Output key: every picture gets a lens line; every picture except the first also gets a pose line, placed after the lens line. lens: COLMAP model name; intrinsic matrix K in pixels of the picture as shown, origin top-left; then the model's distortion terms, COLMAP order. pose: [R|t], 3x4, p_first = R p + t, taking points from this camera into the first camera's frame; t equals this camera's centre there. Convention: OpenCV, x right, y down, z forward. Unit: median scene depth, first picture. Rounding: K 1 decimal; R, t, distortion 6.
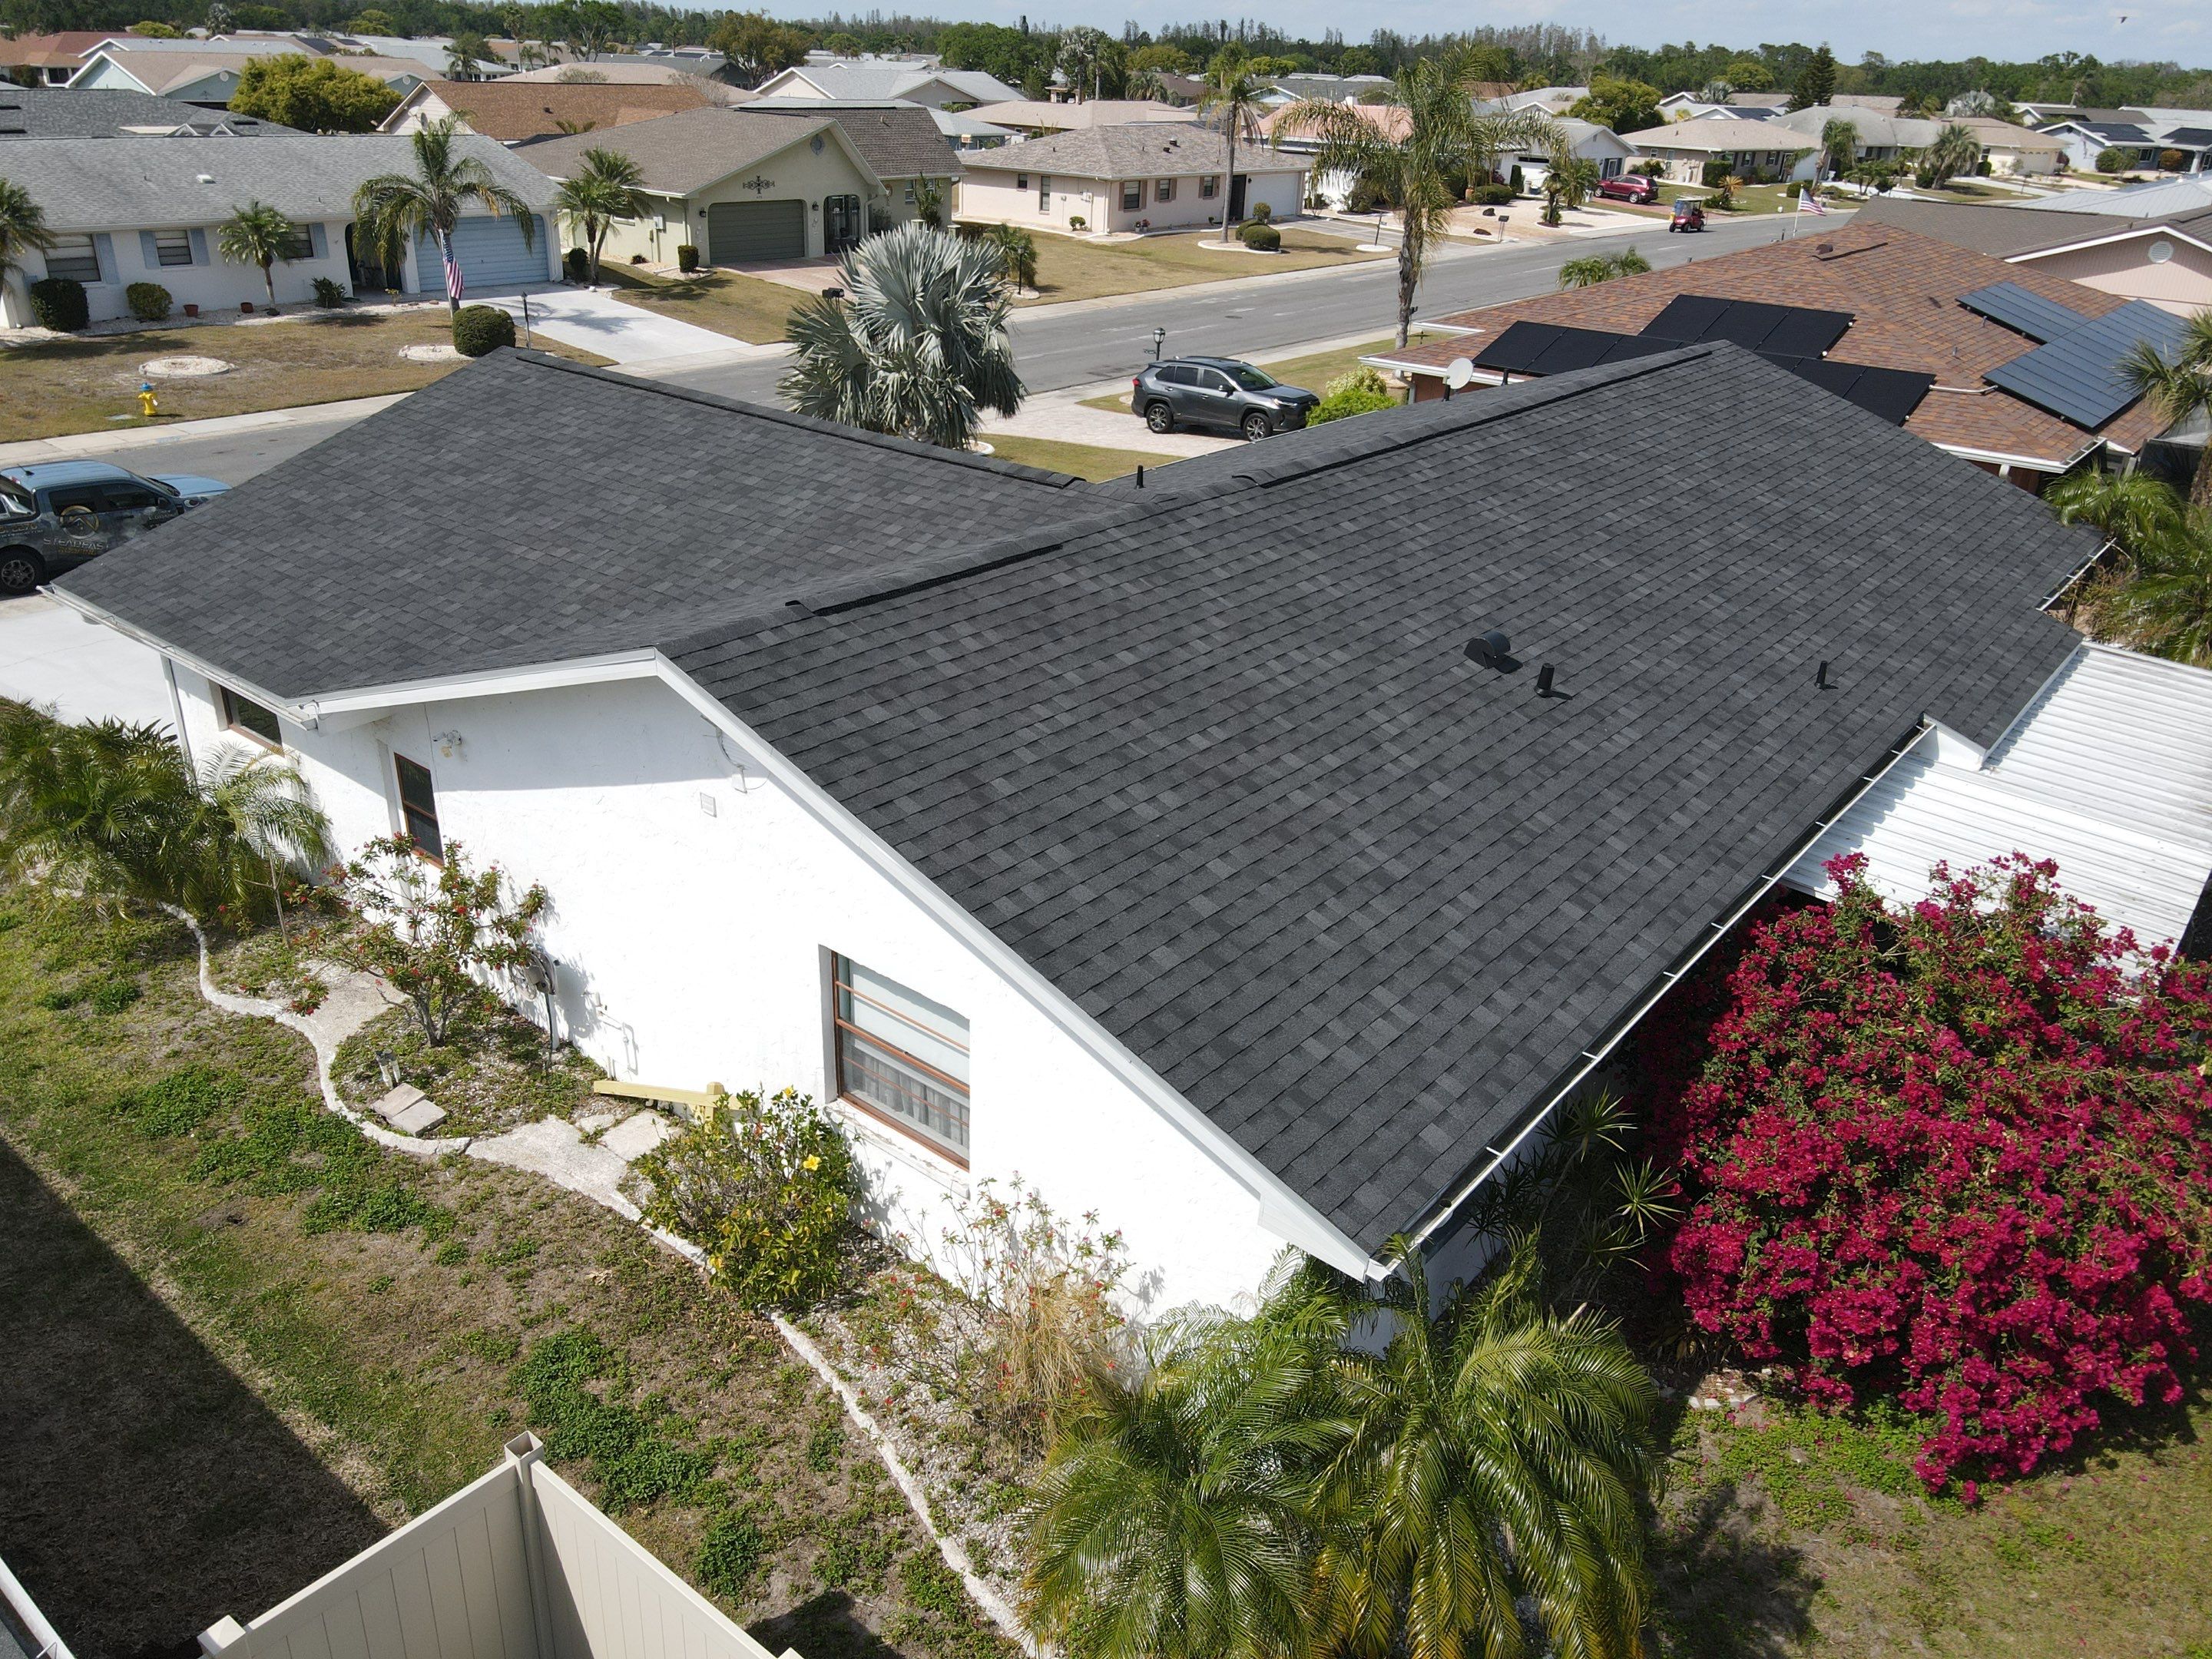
lens RADIAL K [[1626.4, 0, 1050.7], [0, 1626.4, 832.7], [0, 0, 1]] dist [0.030077, -0.027845]
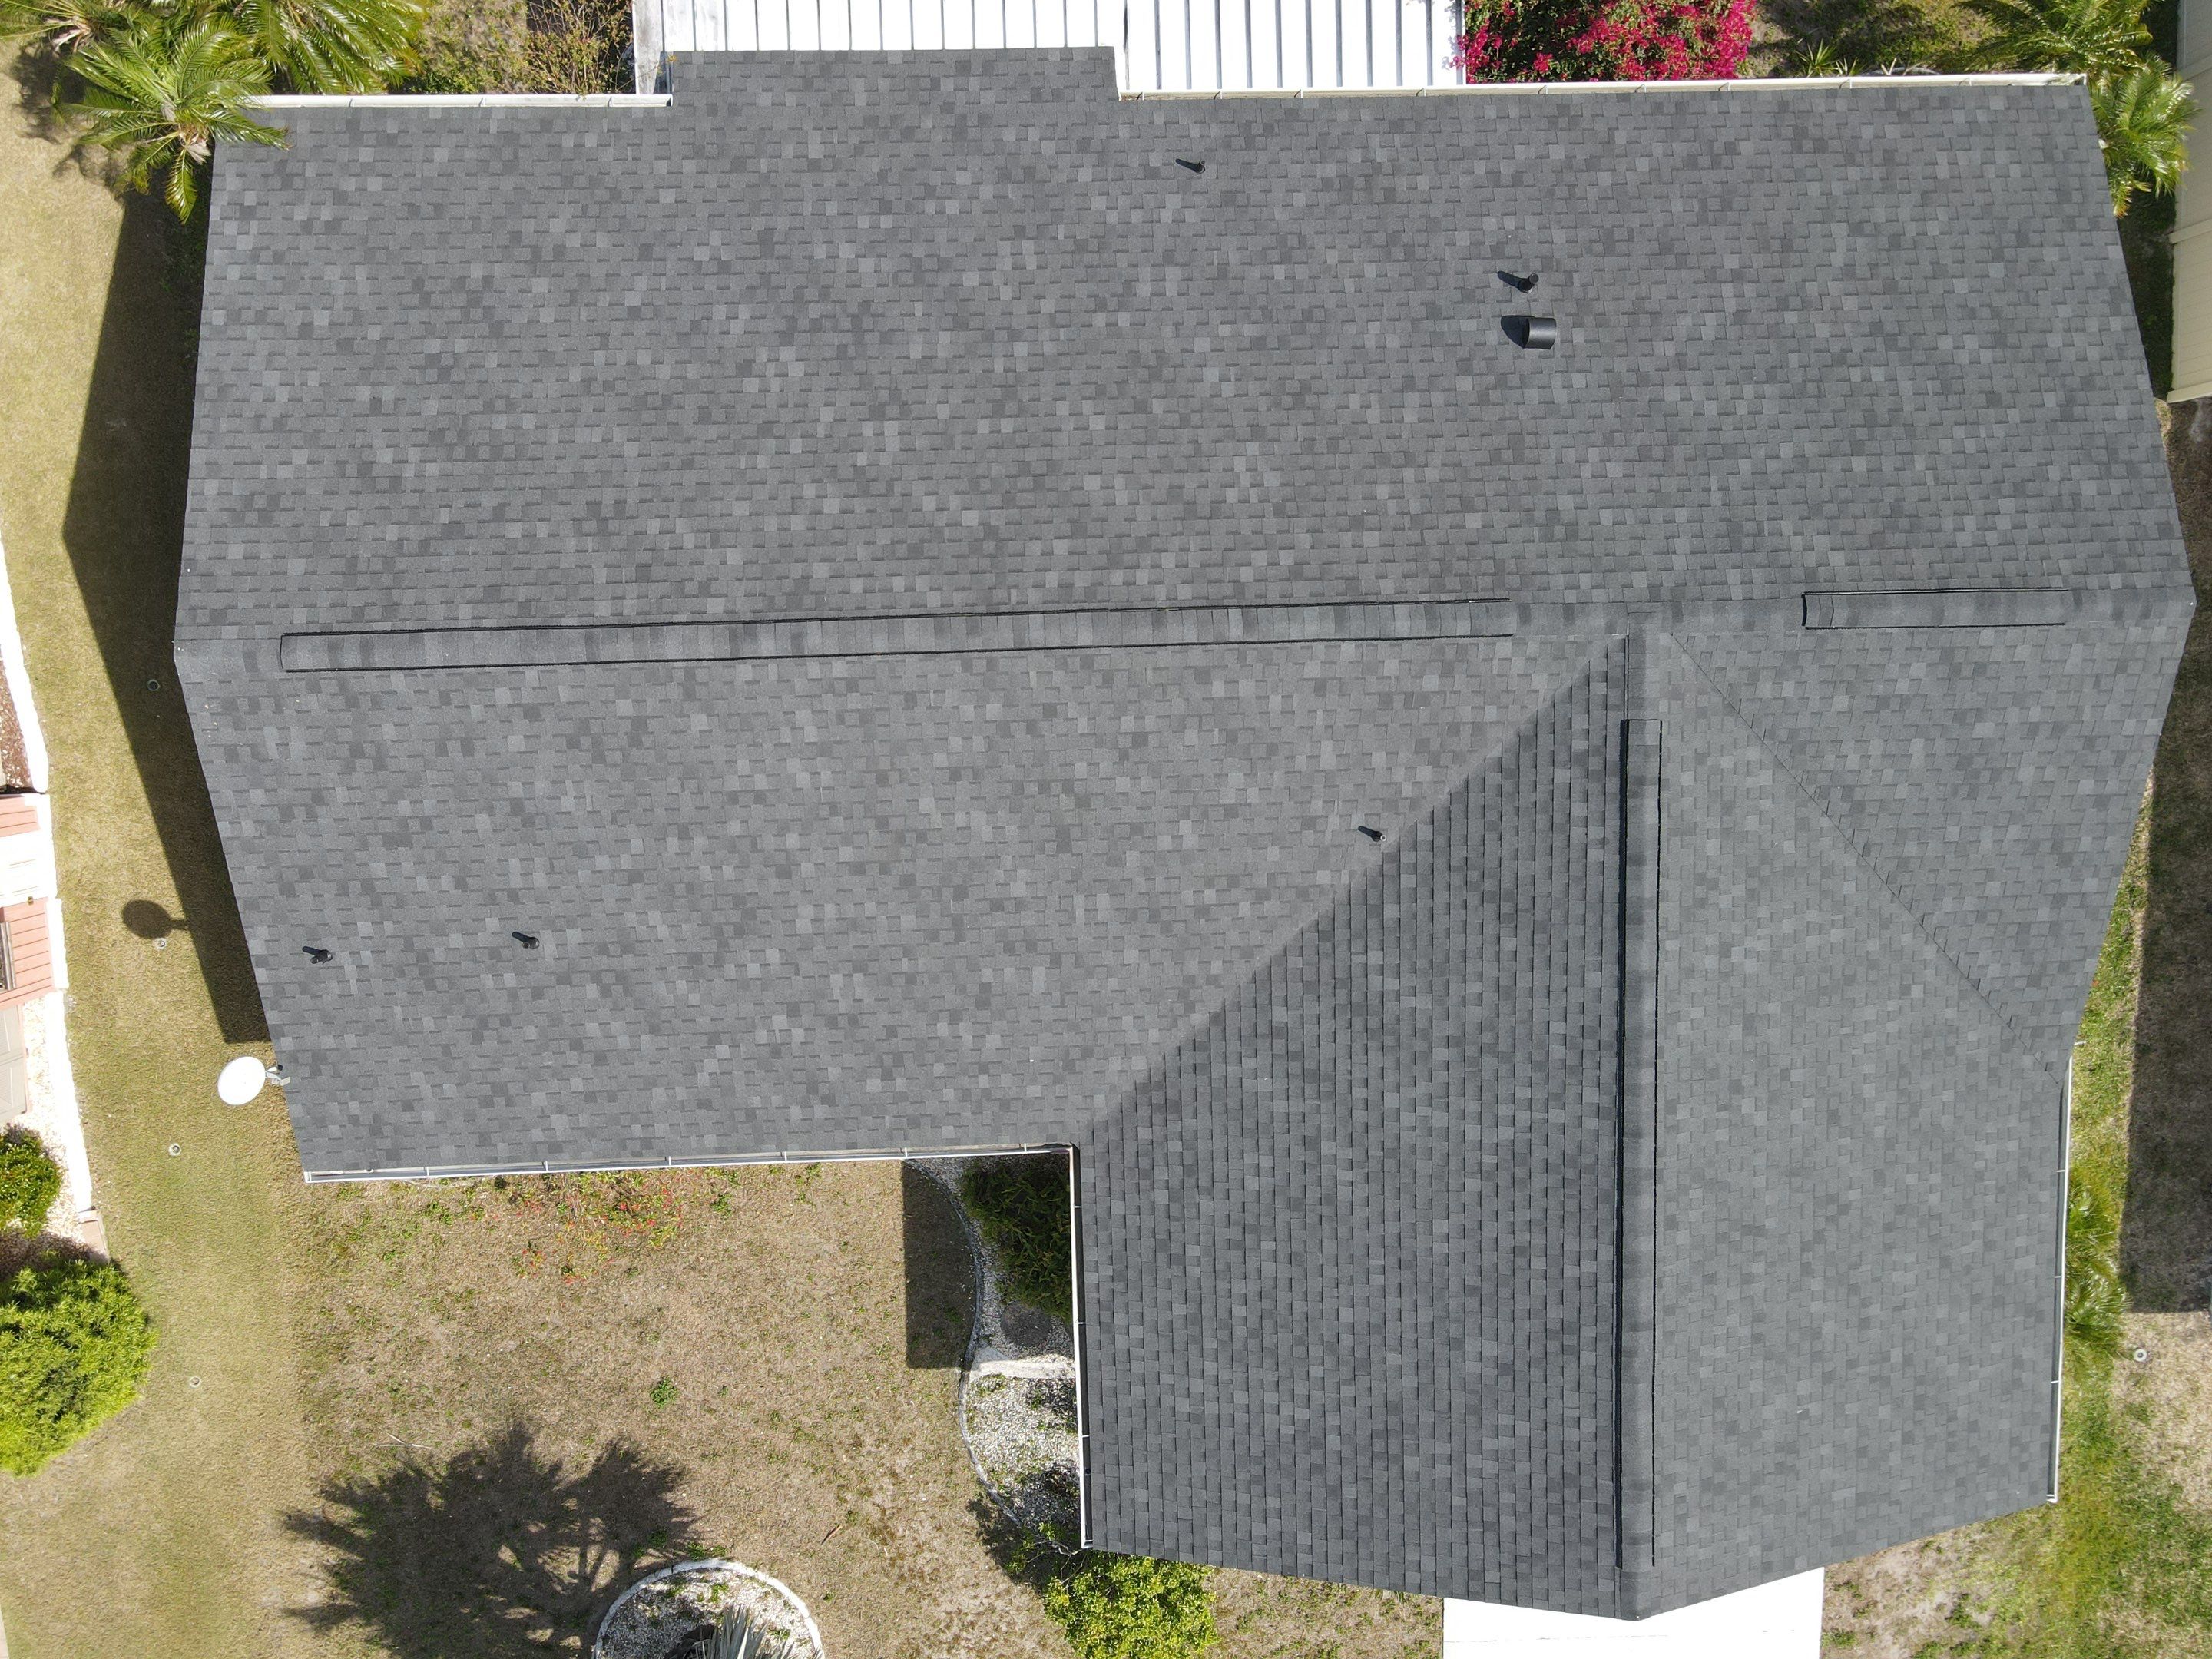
lens RADIAL K [[1670.0, 0, 1100.4], [0, 1670.0, 806.0], [0, 0, 1]] dist [0.000285, 0.003379]
pose [[-0.663461, -0.735435, -0.137675, 0.236639], [0.250001, -0.391329, 0.885642, -0.849081], [-0.705208, 0.553170, 0.443491, 0.523871]]
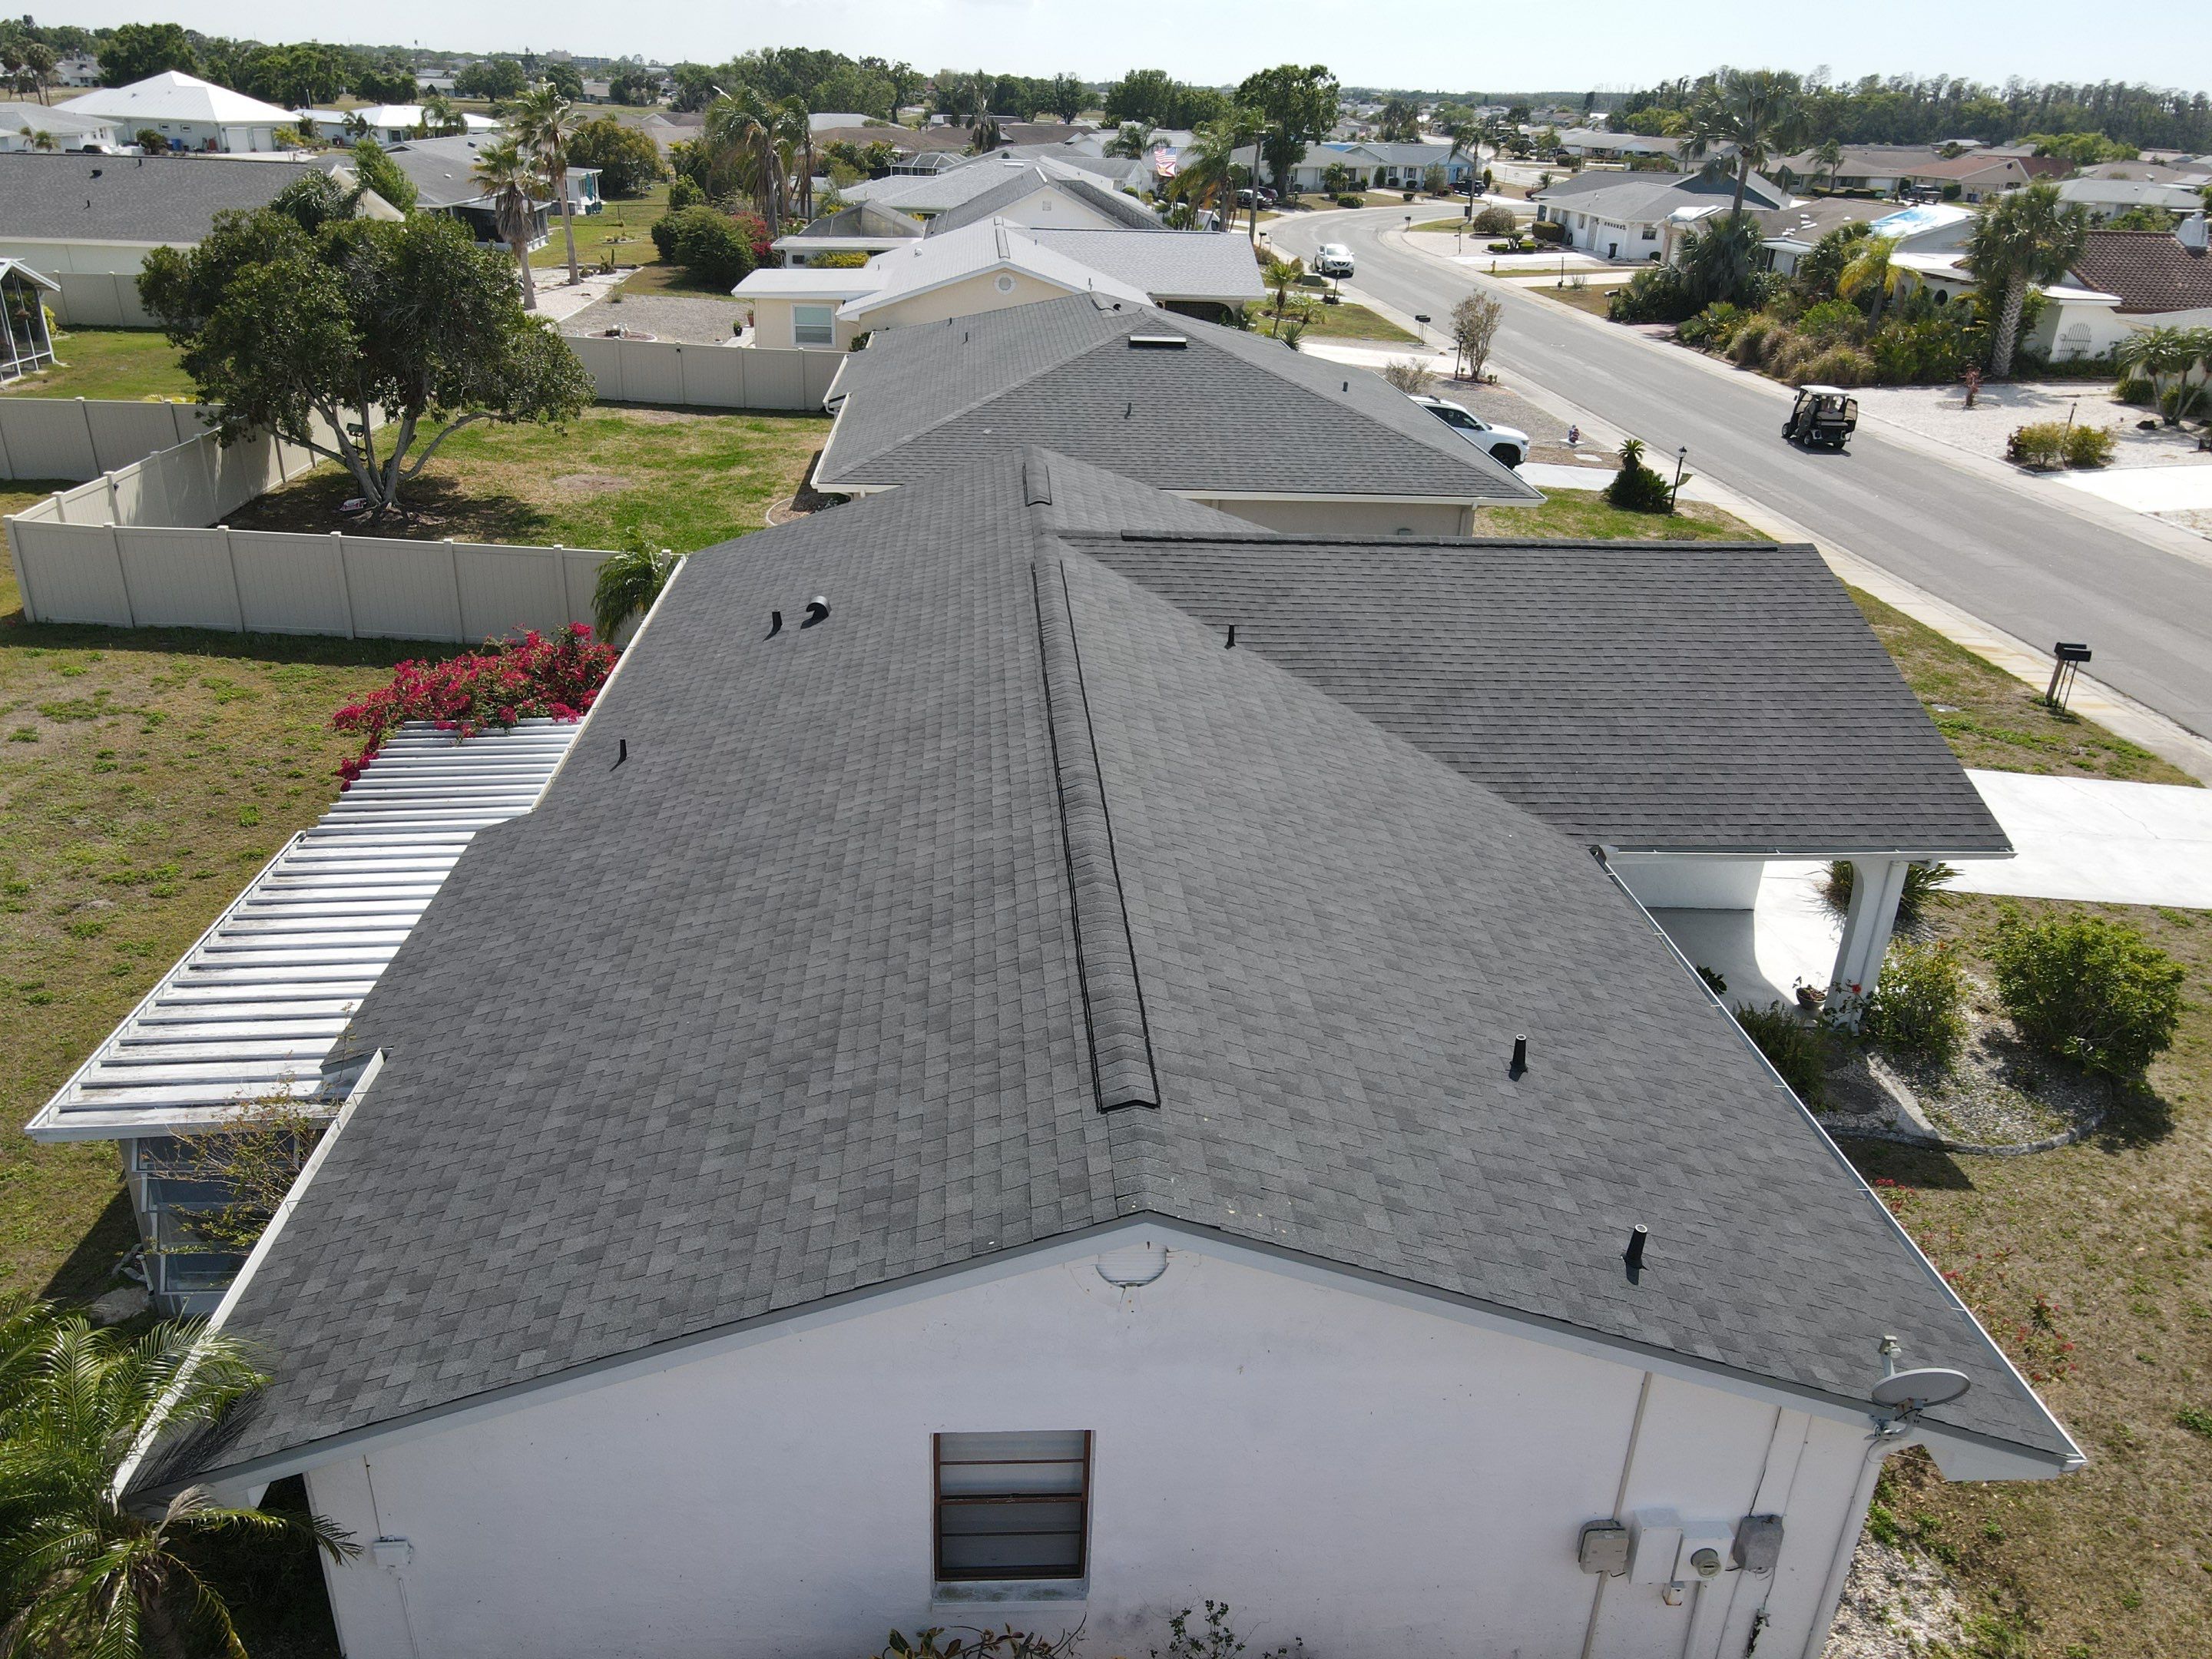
lens RADIAL K [[1630.8, 0, 1101.9], [0, 1630.8, 843.8], [0, 0, 1]] dist [0.011350, -0.000654]
pose [[-0.711142, 0.239847, -0.660871, 0.663151], [-0.357070, 0.686526, 0.633390, -0.597766], [0.605622, 0.686407, -0.402575, 1.139180]]
